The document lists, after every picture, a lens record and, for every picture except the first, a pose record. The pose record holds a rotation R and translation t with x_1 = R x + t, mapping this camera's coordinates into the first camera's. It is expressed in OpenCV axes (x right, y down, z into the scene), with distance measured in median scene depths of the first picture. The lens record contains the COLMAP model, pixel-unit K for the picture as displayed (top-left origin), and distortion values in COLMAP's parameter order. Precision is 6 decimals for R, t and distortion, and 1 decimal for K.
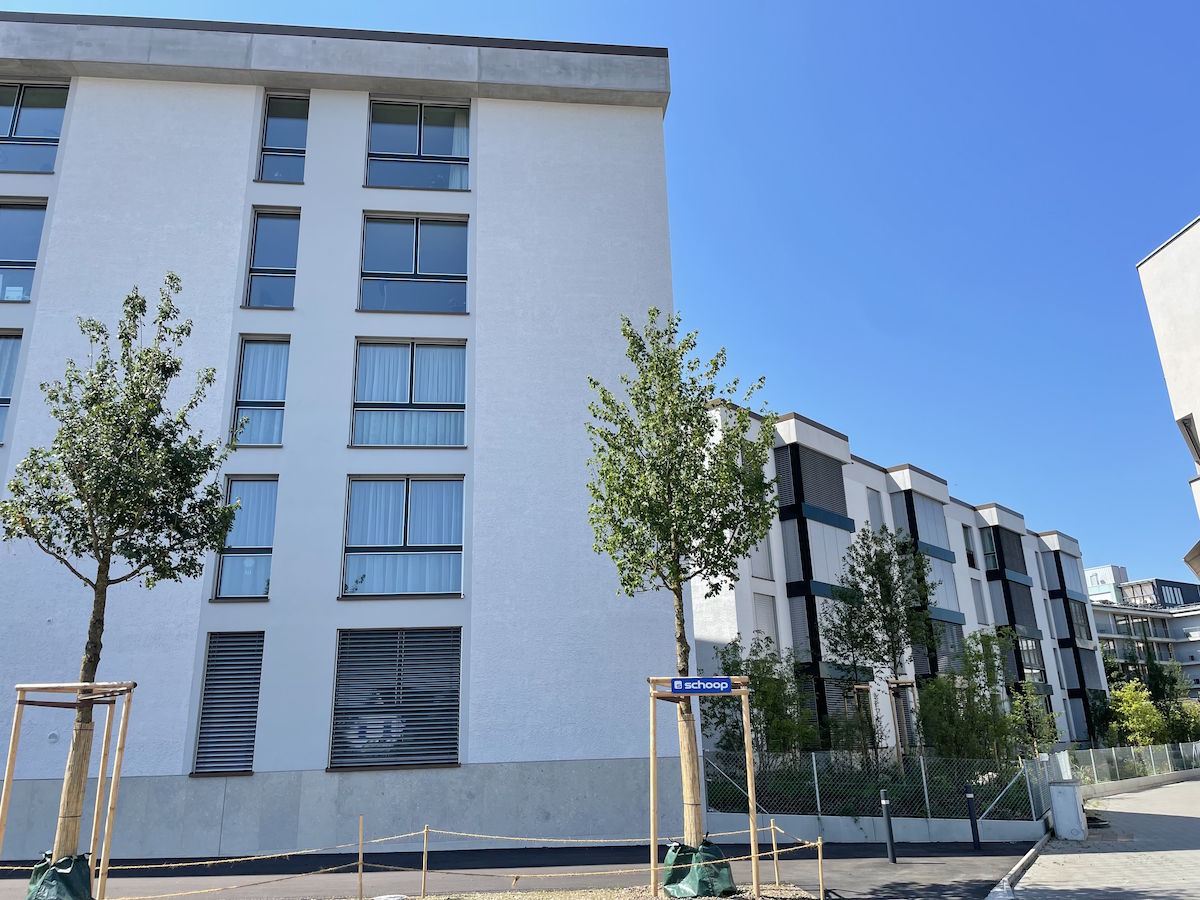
lens RADIAL K [[885.7, 0, 571.3], [0, 885.7, 451.6], [0, 0, 1]] dist [0.042751, -0.054756]
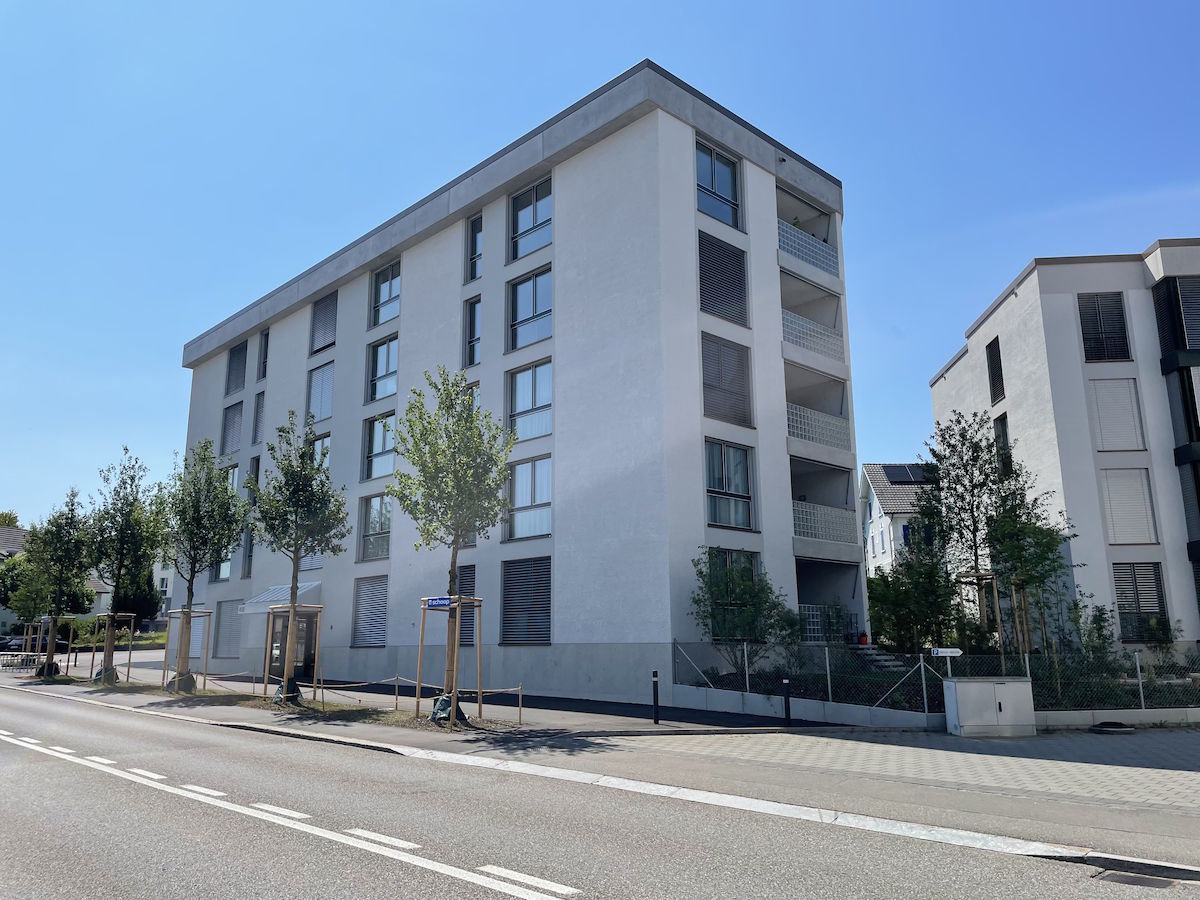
lens RADIAL K [[885.7, 0, 571.3], [0, 885.7, 451.6], [0, 0, 1]] dist [0.042751, -0.054756]
pose [[0.612888, -0.141434, -0.777409, 1.086453], [0.237101, 0.971432, 0.010191, 0.016747], [0.753758, -0.190571, 0.628913, 0.108339]]
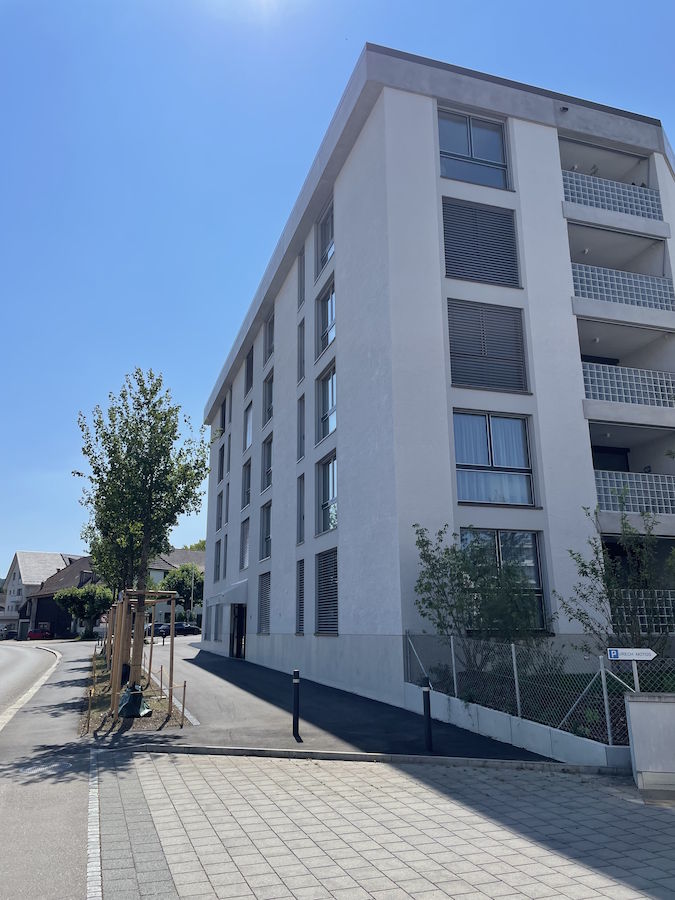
lens RADIAL K [[664.3, 0, 337.5], [0, 664.3, 450.0], [0, 0, 1]] dist [0.042751, -0.054756]
pose [[0.216950, -0.226171, -0.949621, 0.999791], [0.305868, 0.939554, -0.153895, 0.214772], [0.927026, -0.257071, 0.273015, 0.720908]]
